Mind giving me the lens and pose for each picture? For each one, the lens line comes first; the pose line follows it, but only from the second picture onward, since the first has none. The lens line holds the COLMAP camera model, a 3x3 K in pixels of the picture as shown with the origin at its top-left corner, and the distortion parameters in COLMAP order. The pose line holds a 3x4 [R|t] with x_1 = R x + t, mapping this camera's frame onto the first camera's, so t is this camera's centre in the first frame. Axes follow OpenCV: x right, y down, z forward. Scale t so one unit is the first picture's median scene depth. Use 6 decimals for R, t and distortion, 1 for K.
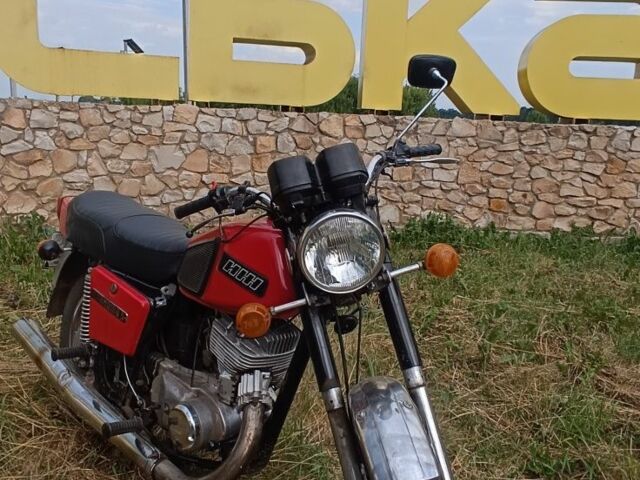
lens RADIAL K [[686.2, 0, 320.0], [0, 686.2, 240.0], [0, 0, 1]] dist [-0.000380, 0.016677]
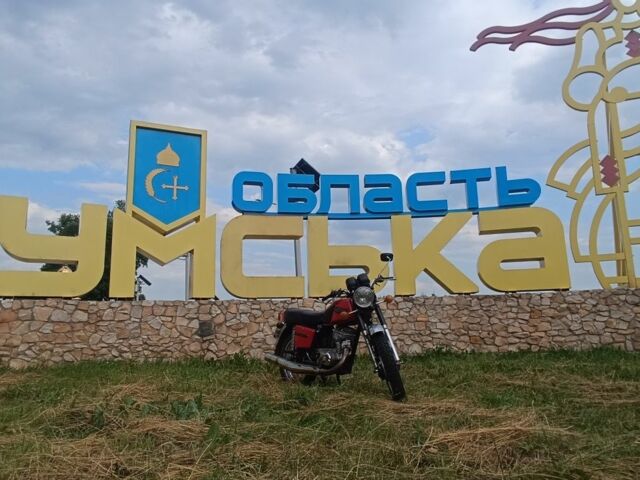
lens RADIAL K [[686.2, 0, 320.0], [0, 686.2, 240.0], [0, 0, 1]] dist [-0.000380, 0.016677]
pose [[0.989475, -0.096255, -0.108047, 0.073042], [0.052324, 0.934148, -0.353030, 0.334591], [0.134913, 0.343660, 0.929352, -0.885439]]
